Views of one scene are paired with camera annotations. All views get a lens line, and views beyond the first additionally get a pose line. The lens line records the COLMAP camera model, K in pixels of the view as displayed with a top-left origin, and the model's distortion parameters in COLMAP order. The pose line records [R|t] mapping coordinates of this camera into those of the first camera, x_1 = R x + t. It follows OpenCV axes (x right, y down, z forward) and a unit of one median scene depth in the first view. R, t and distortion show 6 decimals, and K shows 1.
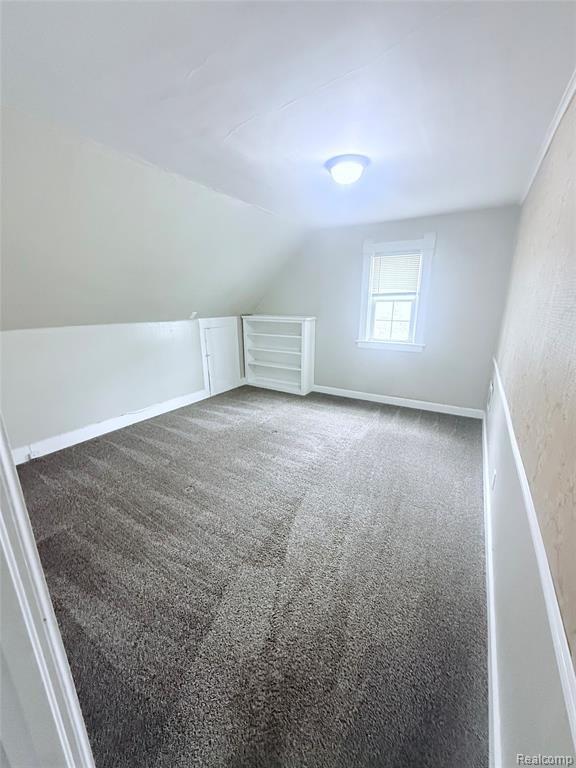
lens RADIAL K [[308.4, 0, 288.5], [0, 308.4, 382.1], [0, 0, 1]] dist [0.001529, 0.000005]
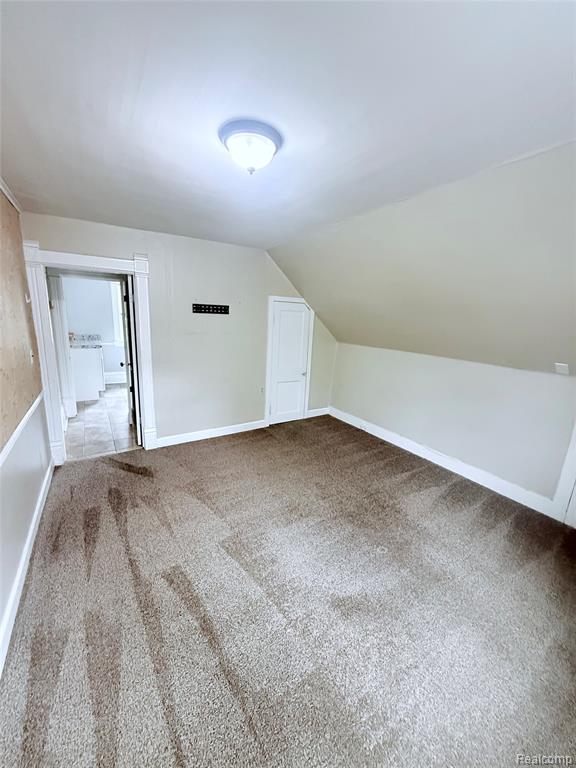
lens RADIAL K [[308.4, 0, 288.5], [0, 308.4, 382.1], [0, 0, 1]] dist [0.001529, 0.000005]
pose [[-0.463313, 0.156457, -0.872274, 0.541123], [-0.282384, 0.906919, 0.312661, -0.288278], [0.840000, 0.391177, -0.376006, 1.005882]]
